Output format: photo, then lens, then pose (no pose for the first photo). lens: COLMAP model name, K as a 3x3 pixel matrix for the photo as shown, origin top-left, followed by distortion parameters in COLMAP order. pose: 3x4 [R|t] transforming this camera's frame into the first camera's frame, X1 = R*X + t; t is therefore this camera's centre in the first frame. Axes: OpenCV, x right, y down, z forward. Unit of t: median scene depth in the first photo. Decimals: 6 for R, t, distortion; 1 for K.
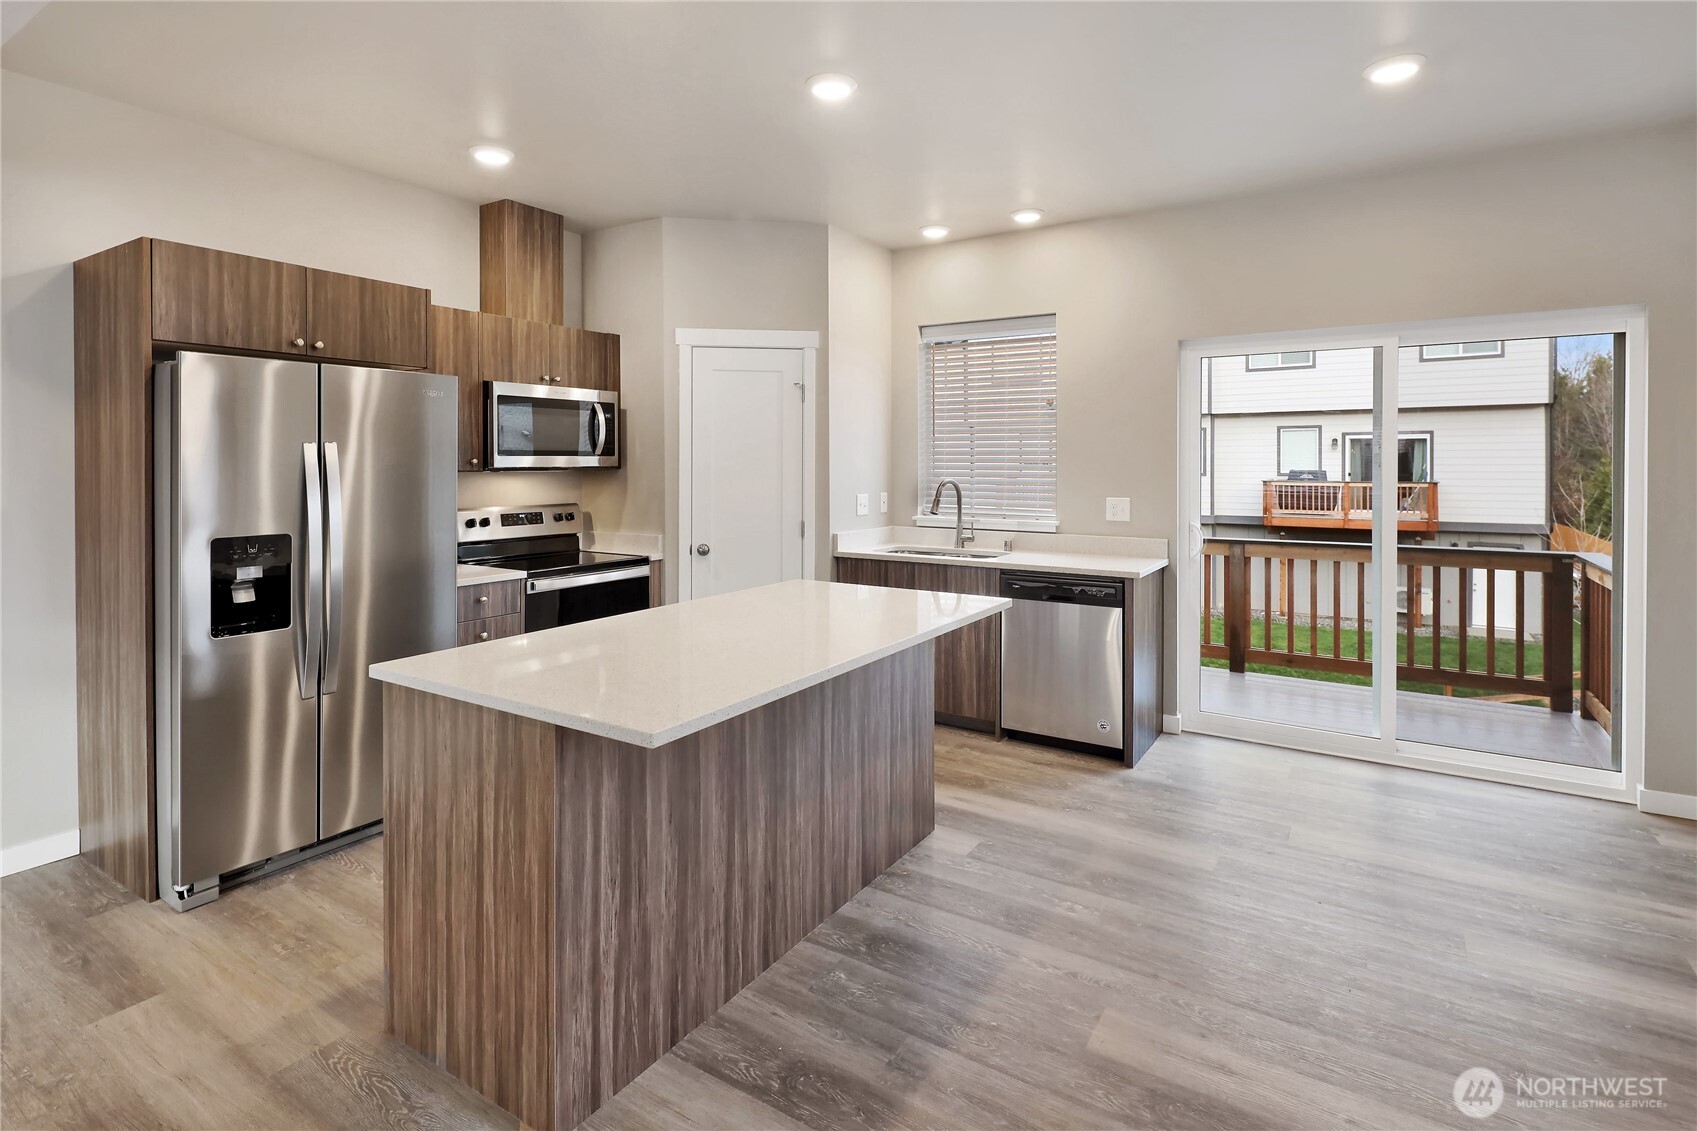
lens RADIAL K [[817.3, 0, 862.0], [0, 817.3, 467.8], [0, 0, 1]] dist [0.008504, -0.003078]
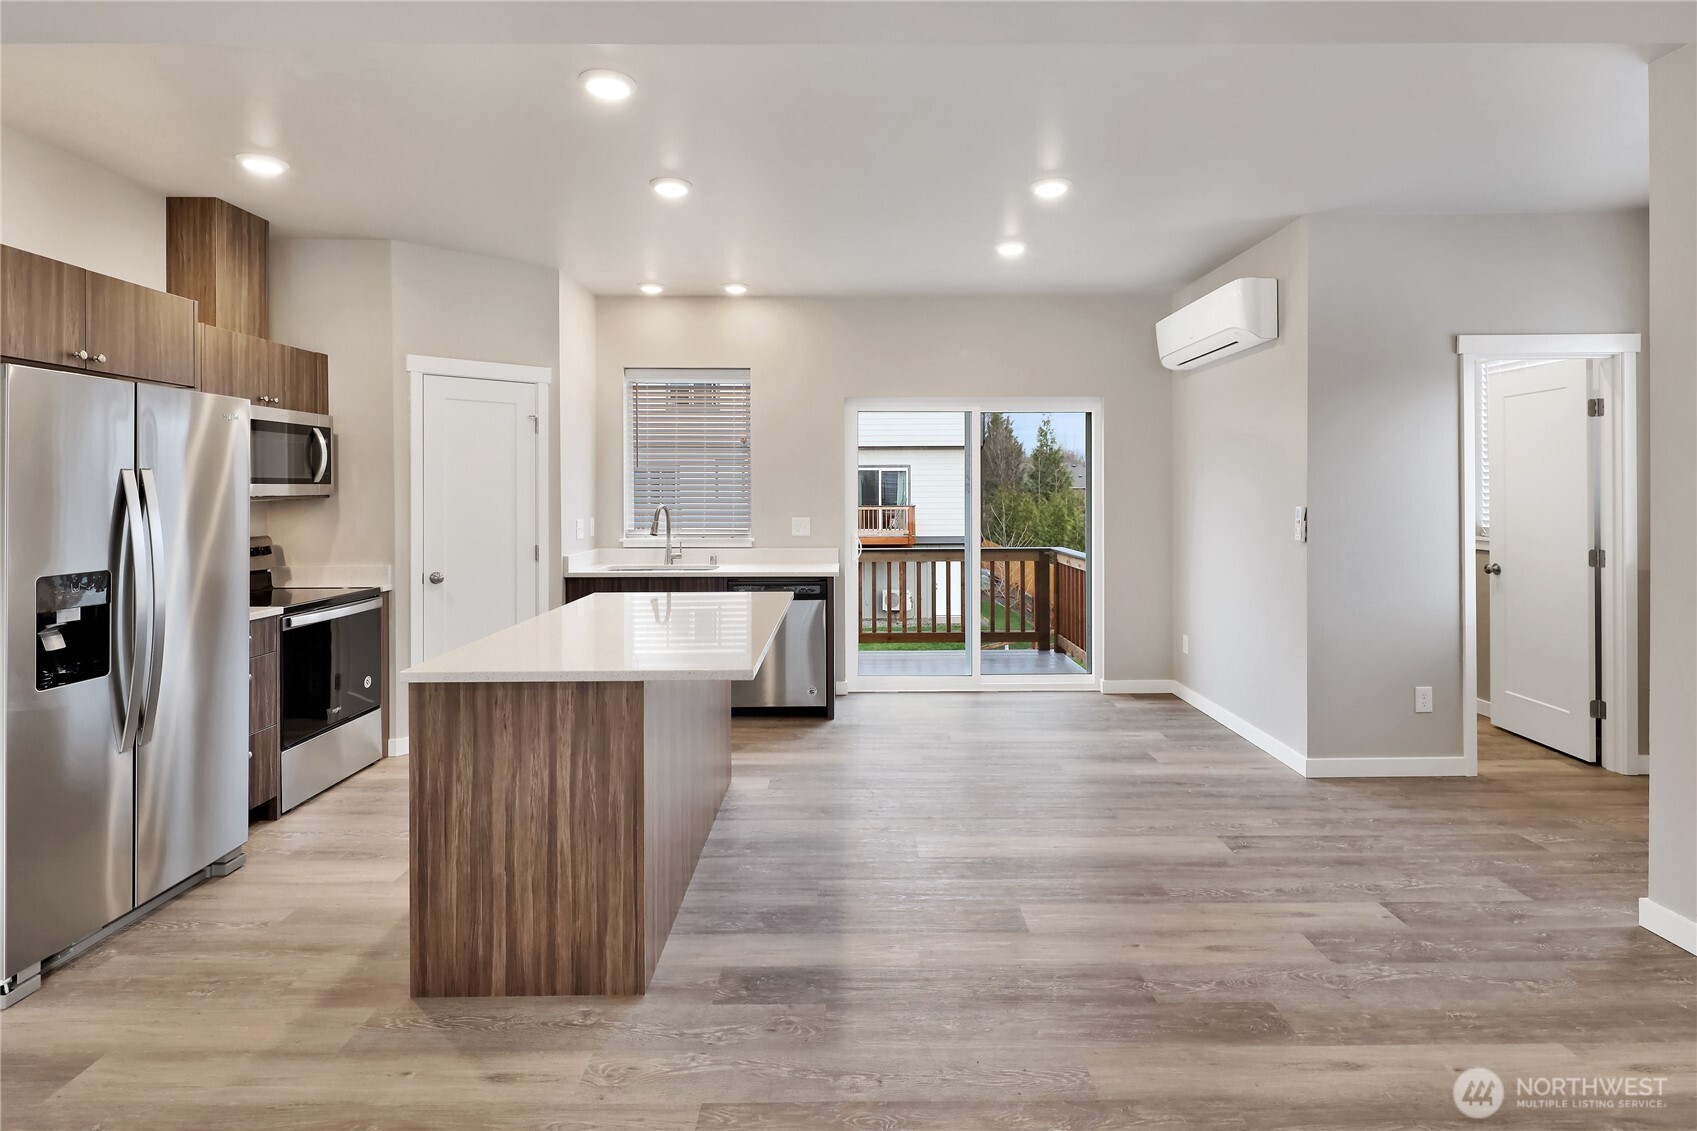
lens RADIAL K [[817.3, 0, 857.2], [0, 817.3, 489.9], [0, 0, 1]] dist [0.008504, -0.003078]
pose [[0.844027, -0.001568, 0.536298, -0.306422], [0.005420, 0.999970, -0.005606, 0.000993], [-0.536273, 0.007639, 0.844010, -0.127196]]
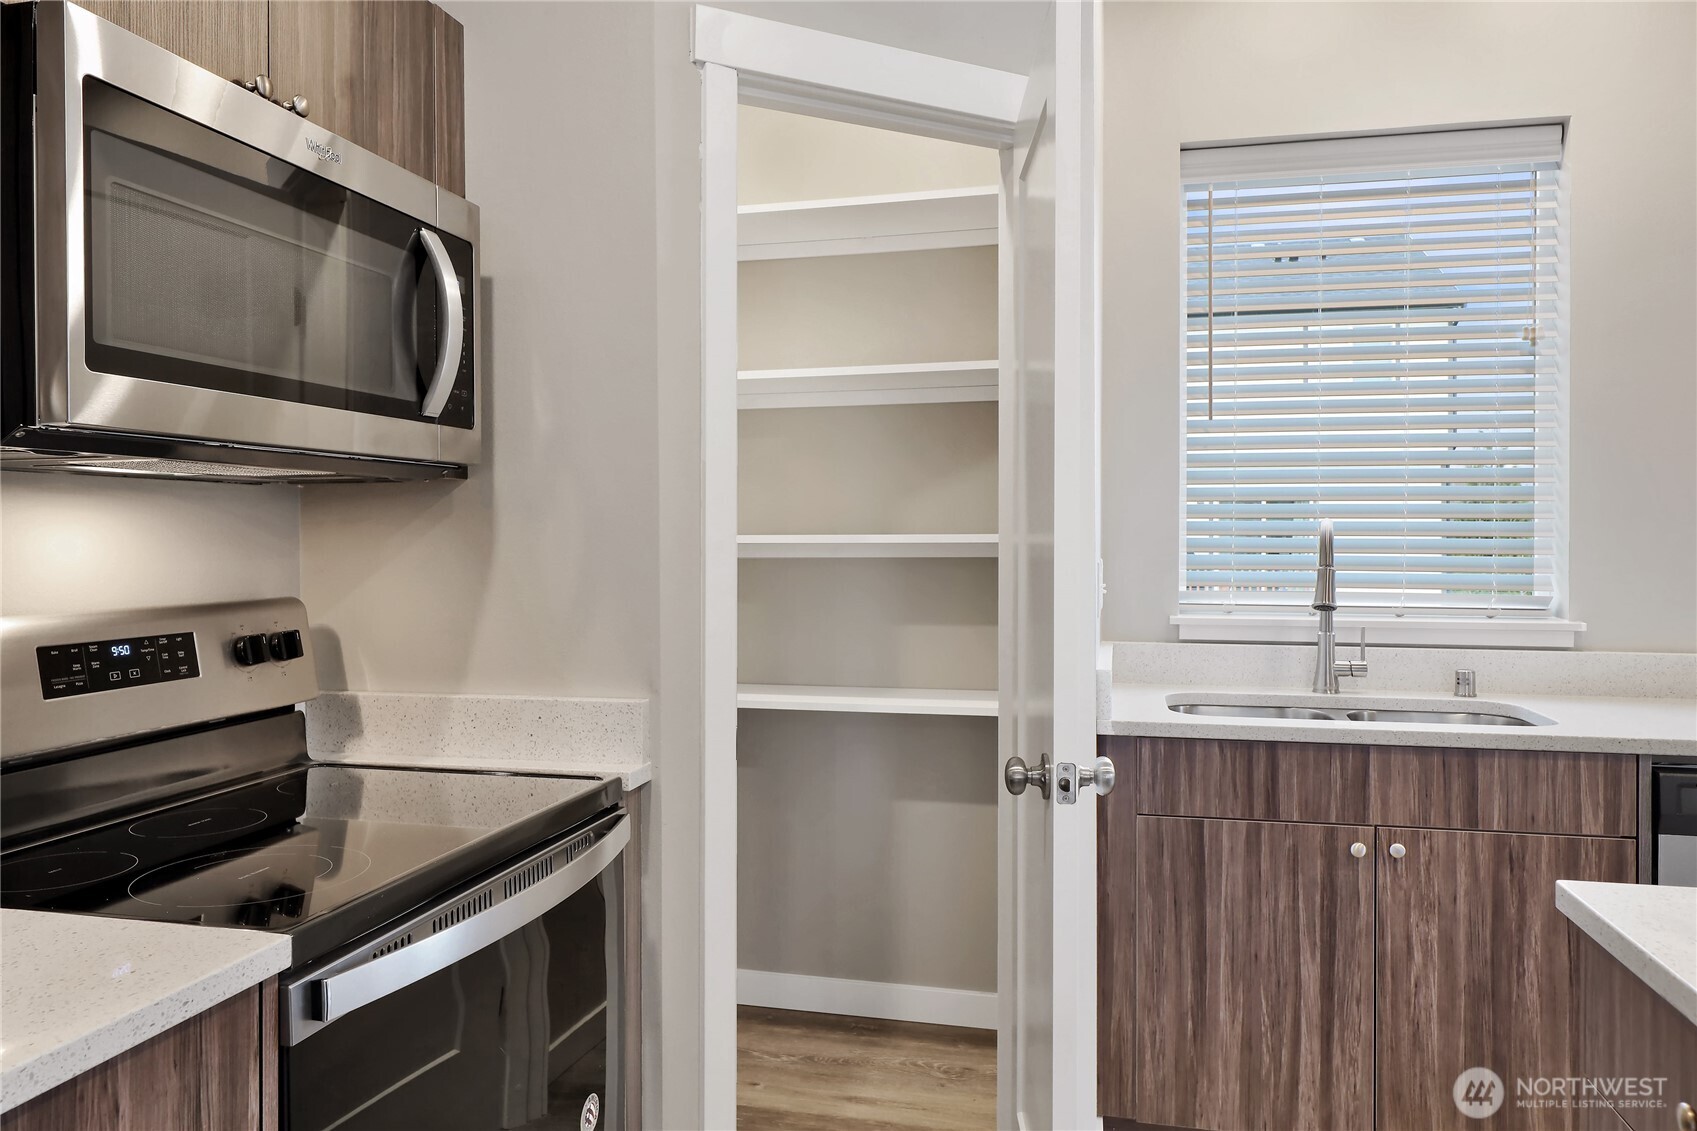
lens RADIAL K [[1194.6, 0, 865.6], [0, 1194.6, 538.7], [0, 0, 1]] dist [0.012704, 0.000161]
pose [[0.946637, -0.001696, 0.322298, -0.317149], [0.002686, 0.999993, -0.002625, 0.026132], [-0.322291, 0.003350, 0.946635, 0.578191]]
